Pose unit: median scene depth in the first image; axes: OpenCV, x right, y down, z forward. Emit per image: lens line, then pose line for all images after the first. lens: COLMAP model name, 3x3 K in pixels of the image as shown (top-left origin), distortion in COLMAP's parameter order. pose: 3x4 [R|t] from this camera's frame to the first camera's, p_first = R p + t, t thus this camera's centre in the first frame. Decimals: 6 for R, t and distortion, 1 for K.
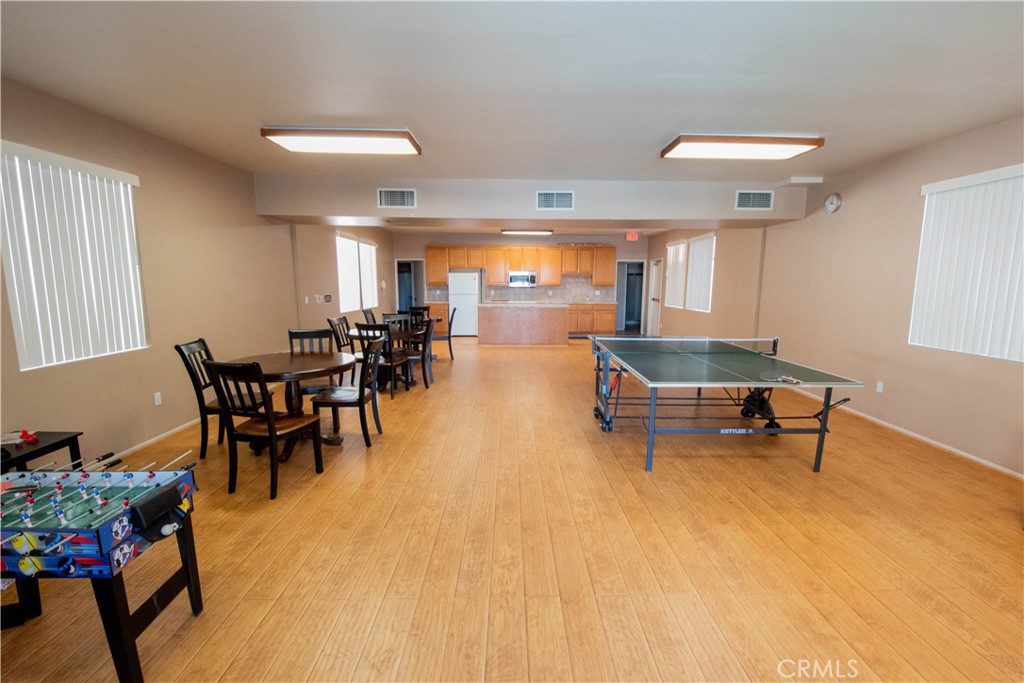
lens RADIAL K [[448.5, 0, 516.7], [0, 448.5, 346.3], [0, 0, 1]] dist [-0.006064, -0.005985]
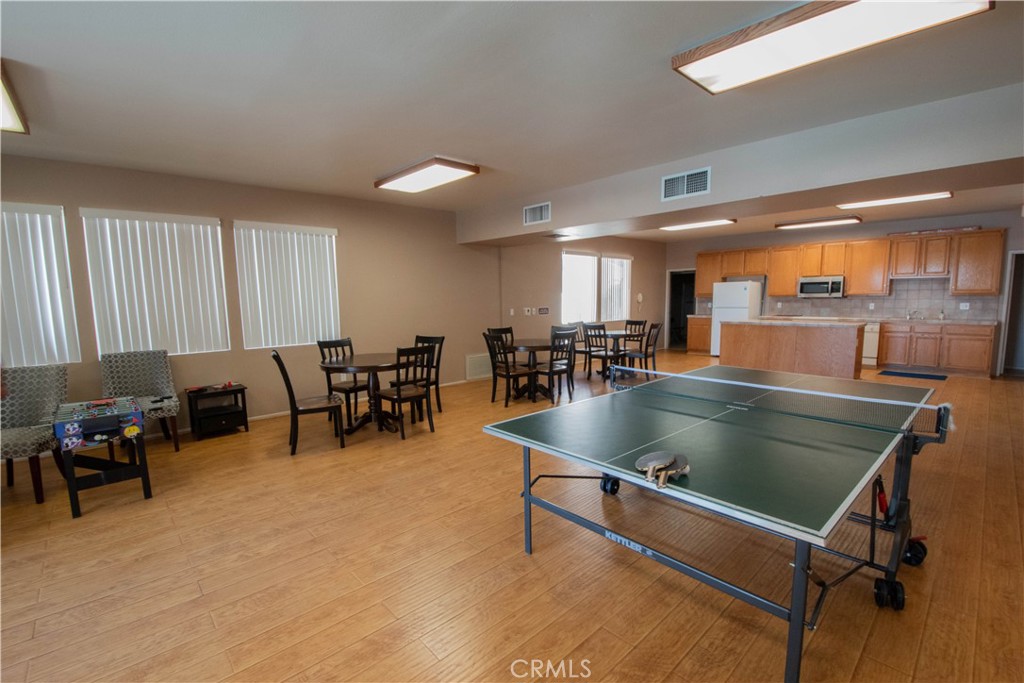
lens RADIAL K [[448.5, 0, 518.3], [0, 448.5, 345.6], [0, 0, 1]] dist [-0.006064, -0.005985]
pose [[0.675490, 0.064066, -0.734581, 0.603895], [-0.086534, 0.996222, 0.007311, -0.042364], [0.732274, 0.058628, 0.678482, 0.368621]]
